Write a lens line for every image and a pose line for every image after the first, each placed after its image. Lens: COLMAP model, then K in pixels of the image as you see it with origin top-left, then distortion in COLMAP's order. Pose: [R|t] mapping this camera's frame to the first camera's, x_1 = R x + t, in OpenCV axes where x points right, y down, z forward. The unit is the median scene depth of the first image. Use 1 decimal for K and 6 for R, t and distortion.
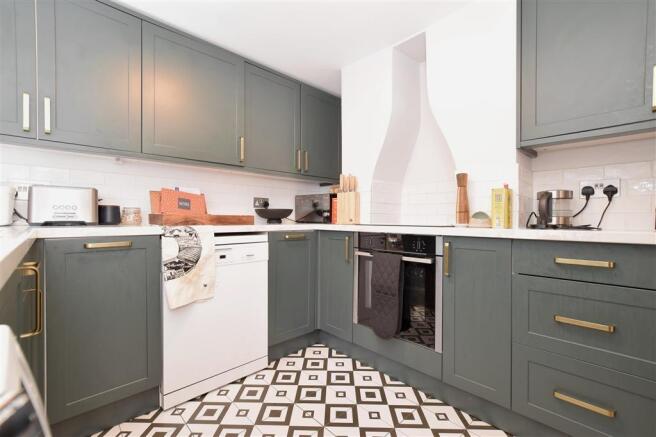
lens RADIAL K [[290.5, 0, 323.2], [0, 290.5, 216.0], [0, 0, 1]] dist [0.003140, 0.001337]
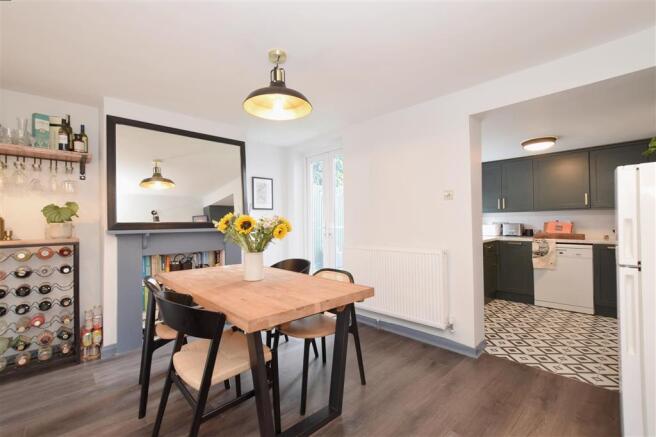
lens RADIAL K [[290.5, 0, 328.2], [0, 290.5, 220.6], [0, 0, 1]] dist [0.003140, 0.001337]
pose [[0.009474, -0.006873, -0.999932, 2.062003], [0.016997, 0.999833, -0.006711, -0.139655], [0.999811, -0.016932, 0.009589, -0.911095]]
